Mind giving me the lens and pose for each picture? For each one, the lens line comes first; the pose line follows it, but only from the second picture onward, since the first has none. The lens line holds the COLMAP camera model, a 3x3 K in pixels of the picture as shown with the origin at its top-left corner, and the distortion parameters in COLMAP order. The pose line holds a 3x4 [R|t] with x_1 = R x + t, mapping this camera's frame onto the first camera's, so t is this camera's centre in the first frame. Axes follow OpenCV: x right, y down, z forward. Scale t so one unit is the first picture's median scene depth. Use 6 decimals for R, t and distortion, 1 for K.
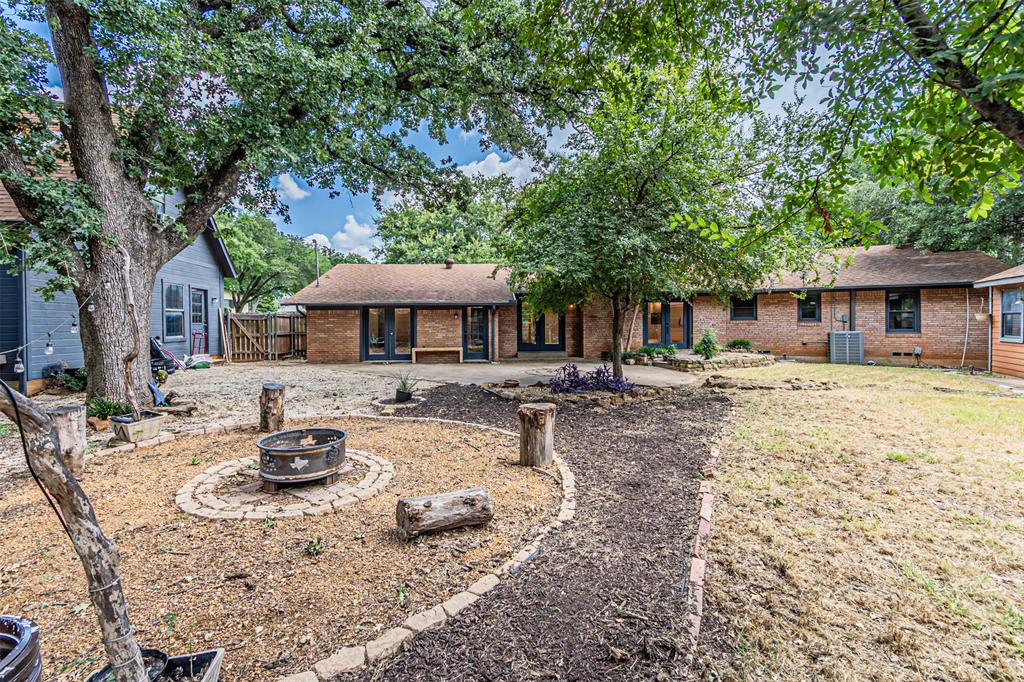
lens RADIAL K [[441.9, 0, 511.5], [0, 441.9, 344.8], [0, 0, 1]] dist [-0.000373, -0.000177]
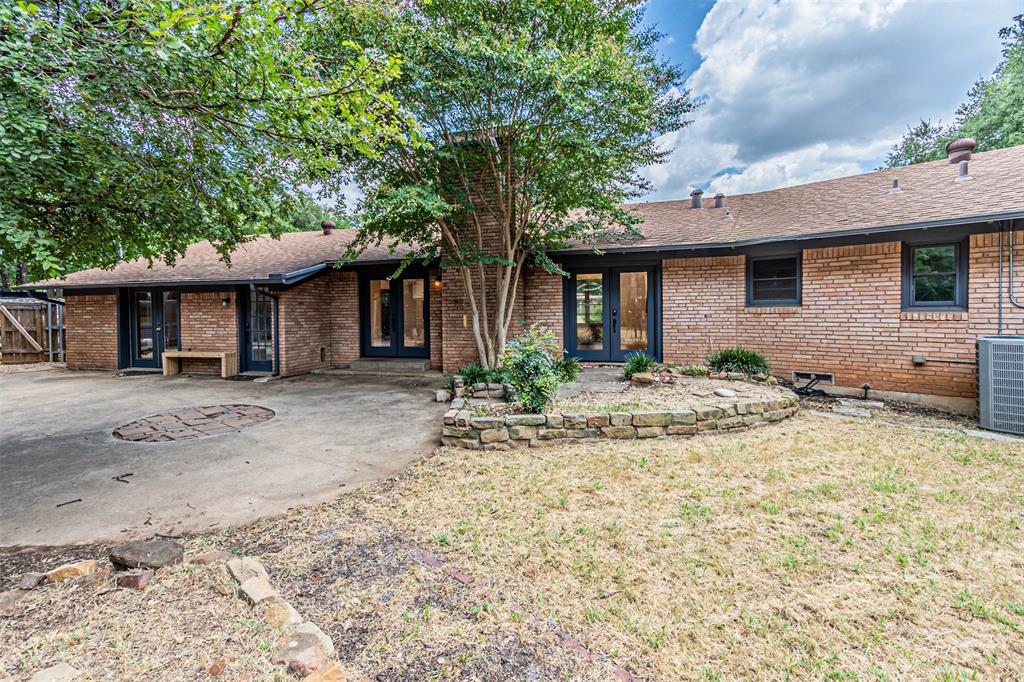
lens RADIAL K [[441.9, 0, 512.2], [0, 441.9, 336.4], [0, 0, 1]] dist [-0.000373, -0.000177]
pose [[0.954140, 0.015172, -0.298975, 0.438559], [-0.011323, 0.999829, 0.014603, -0.029864], [0.299146, -0.010548, 0.954149, 0.510654]]
